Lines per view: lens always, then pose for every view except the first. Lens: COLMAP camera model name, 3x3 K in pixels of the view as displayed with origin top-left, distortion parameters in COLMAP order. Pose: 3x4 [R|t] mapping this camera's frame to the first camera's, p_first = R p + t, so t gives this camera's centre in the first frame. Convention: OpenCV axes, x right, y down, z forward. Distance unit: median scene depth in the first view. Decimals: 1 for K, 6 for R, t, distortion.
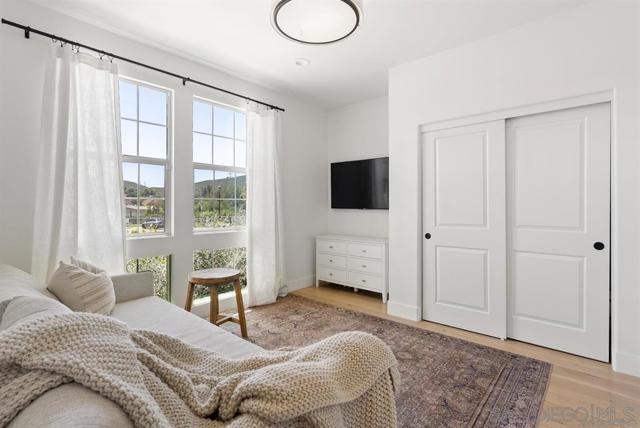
lens RADIAL K [[303.9, 0, 326.0], [0, 303.9, 207.7], [0, 0, 1]] dist [0.002660, 0.000432]
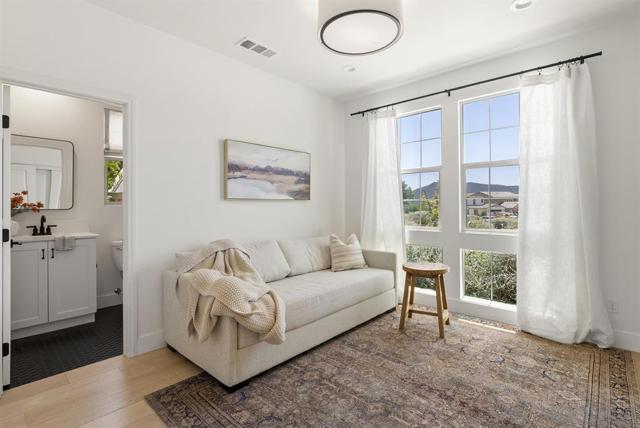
lens RADIAL K [[303.9, 0, 323.3], [0, 303.9, 211.2], [0, 0, 1]] dist [0.002660, 0.000432]
pose [[-0.006308, 0.010329, -0.999927, 0.645208], [-0.006857, 0.999923, 0.010373, 0.006410], [0.999957, 0.006922, -0.006237, 0.552521]]
